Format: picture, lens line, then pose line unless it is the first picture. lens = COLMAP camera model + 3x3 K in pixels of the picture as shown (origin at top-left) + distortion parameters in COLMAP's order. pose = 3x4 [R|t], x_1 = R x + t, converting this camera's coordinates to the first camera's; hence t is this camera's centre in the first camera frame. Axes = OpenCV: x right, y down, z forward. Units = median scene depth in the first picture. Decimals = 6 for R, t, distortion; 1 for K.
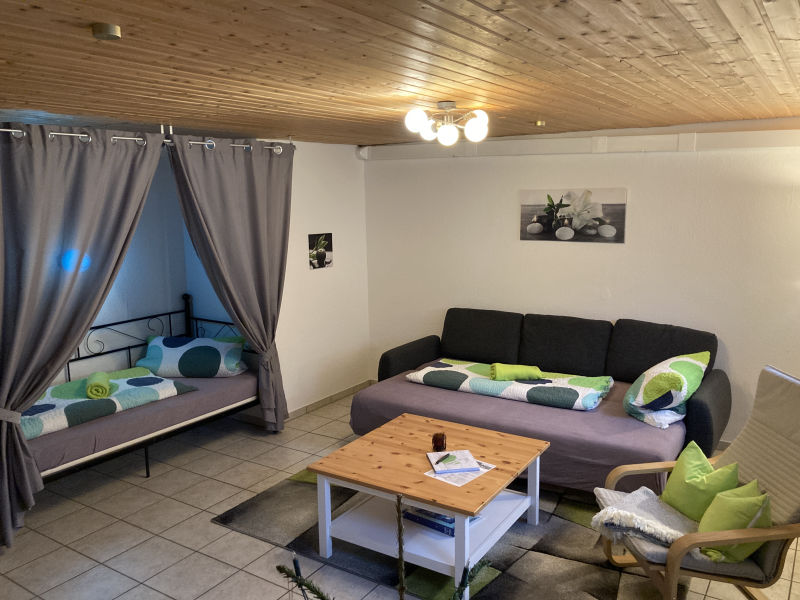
lens RADIAL K [[656.1, 0, 400.0], [0, 656.1, 300.0], [0, 0, 1]] dist [0.013867, -0.000473]
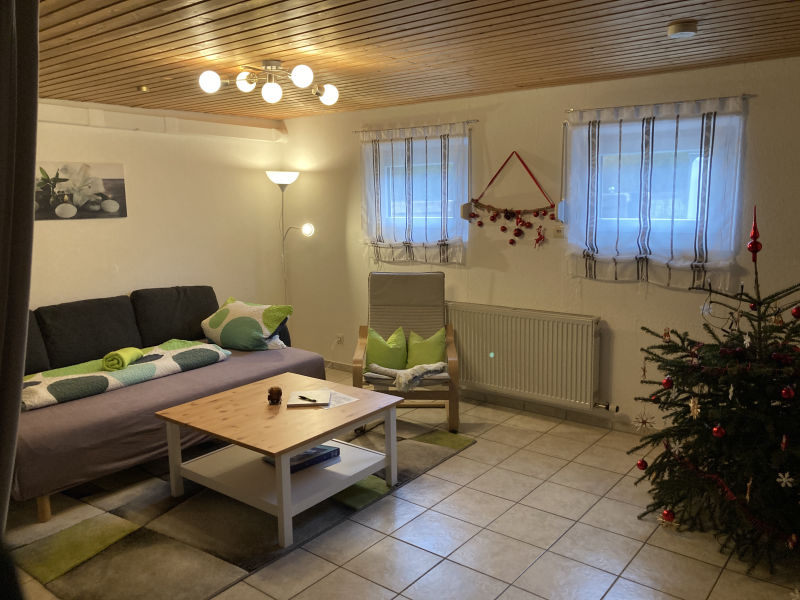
lens RADIAL K [[656.1, 0, 400.0], [0, 656.1, 300.0], [0, 0, 1]] dist [0.013867, -0.000473]
pose [[0.089737, -0.150930, 0.984463, -0.655189], [0.174595, 0.975528, 0.133645, -0.022911], [-0.980543, 0.159889, 0.113892, 0.483027]]
